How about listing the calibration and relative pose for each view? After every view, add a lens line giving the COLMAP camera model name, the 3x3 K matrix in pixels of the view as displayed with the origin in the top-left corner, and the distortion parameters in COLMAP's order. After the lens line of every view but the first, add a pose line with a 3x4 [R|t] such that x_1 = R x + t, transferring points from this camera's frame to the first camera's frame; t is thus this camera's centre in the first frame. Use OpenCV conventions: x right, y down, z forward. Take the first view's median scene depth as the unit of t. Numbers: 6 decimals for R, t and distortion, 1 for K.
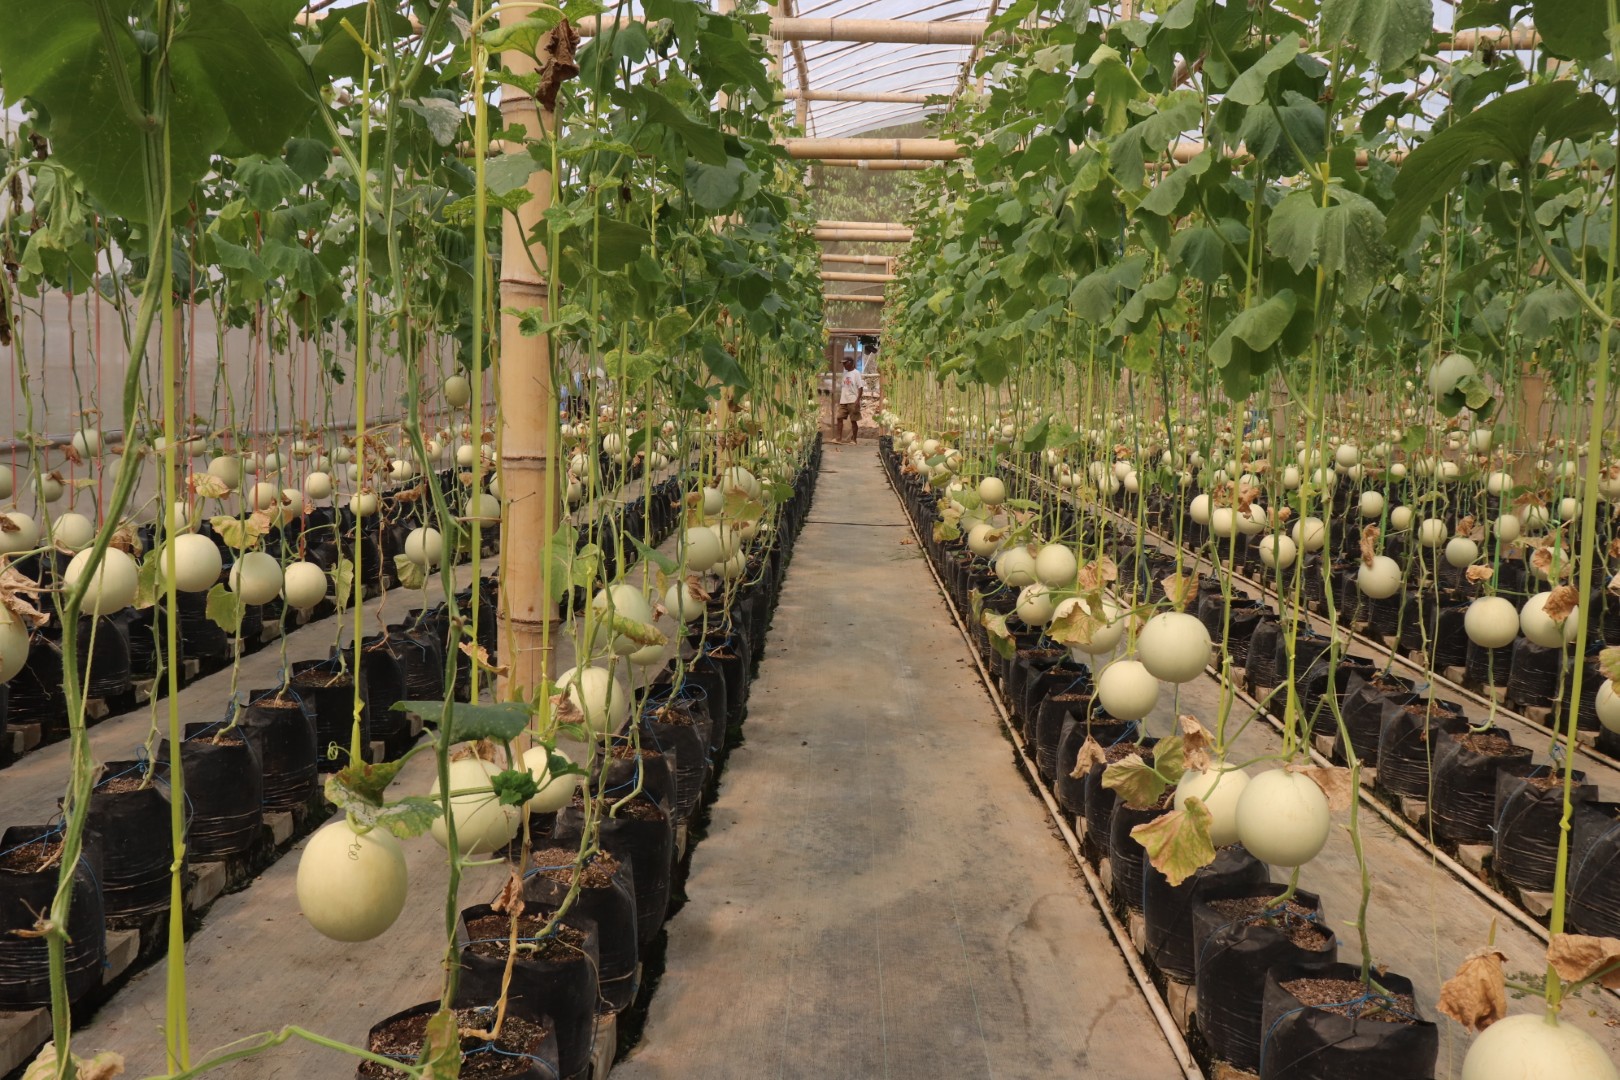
lens RADIAL K [[1574.0, 0, 802.5], [0, 1574.0, 534.0], [0, 0, 1]] dist [0.009250, 0.000000]
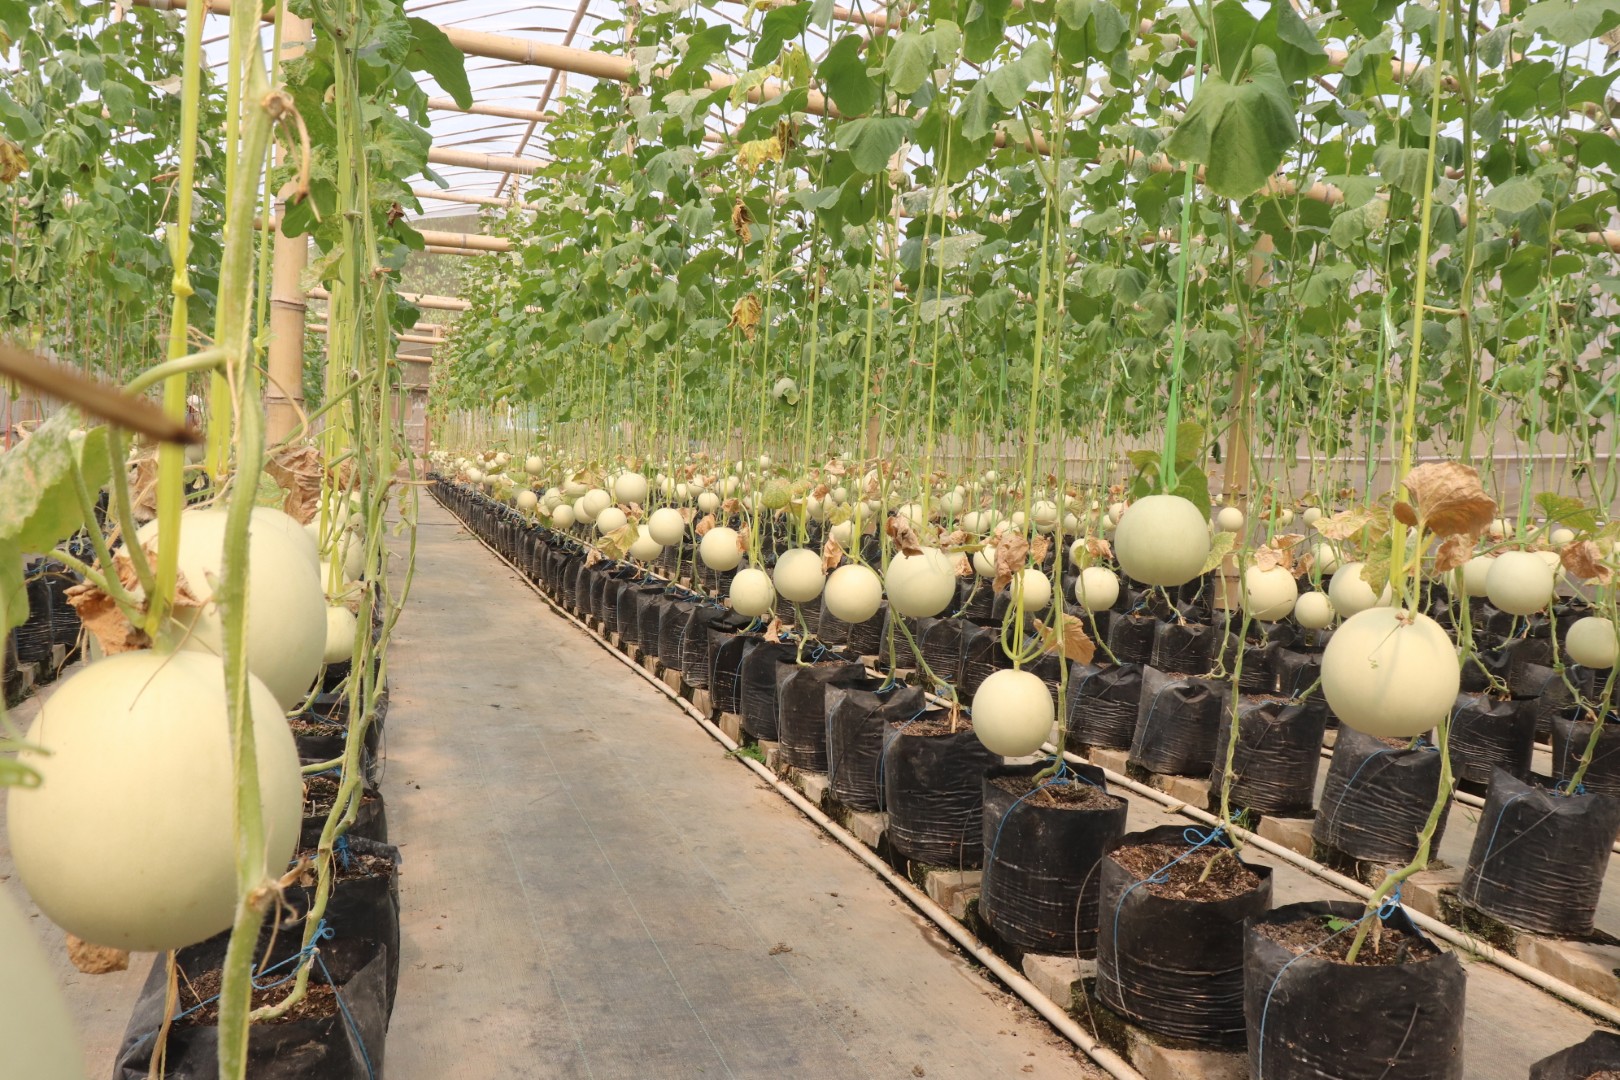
lens RADIAL K [[1358.5, 0, 803.8], [0, 1358.5, 546.6], [0, 0, 1]] dist [-0.010843, -0.001410]
pose [[0.946685, 0.008217, 0.322055, -0.069439], [-0.001186, 0.999757, -0.022022, 0.096144], [-0.322157, 0.020466, 0.946465, -0.420431]]
